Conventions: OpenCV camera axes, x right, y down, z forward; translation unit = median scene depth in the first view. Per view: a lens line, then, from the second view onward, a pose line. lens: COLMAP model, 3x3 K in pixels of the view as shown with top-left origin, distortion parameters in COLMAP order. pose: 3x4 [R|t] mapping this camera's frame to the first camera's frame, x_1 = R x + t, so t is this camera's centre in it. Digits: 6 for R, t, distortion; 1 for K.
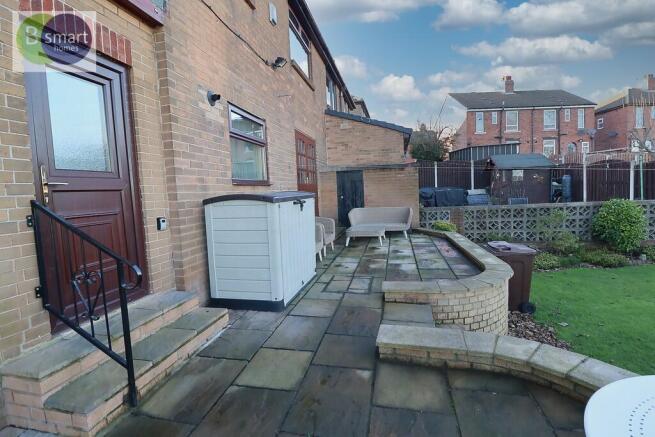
lens RADIAL K [[306.2, 0, 327.7], [0, 306.2, 215.6], [0, 0, 1]] dist [-0.022202, -0.001045]
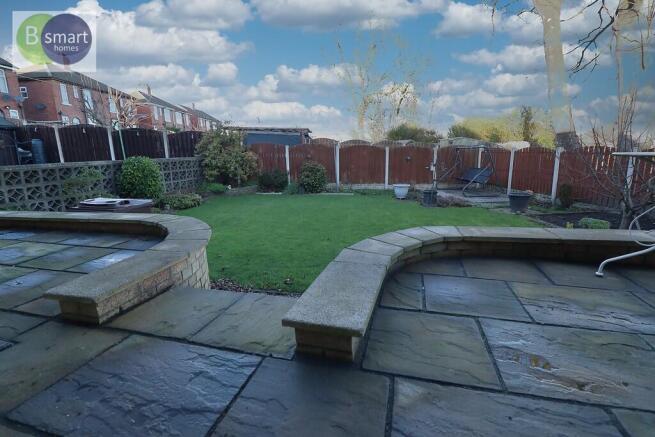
lens RADIAL K [[306.2, 0, 330.0], [0, 306.2, 217.2], [0, 0, 1]] dist [-0.022202, -0.001045]
pose [[0.018771, -0.164775, 0.986153, -0.076065], [0.102461, 0.981451, 0.162039, 0.044110], [-0.994560, 0.098000, 0.035306, 0.277934]]
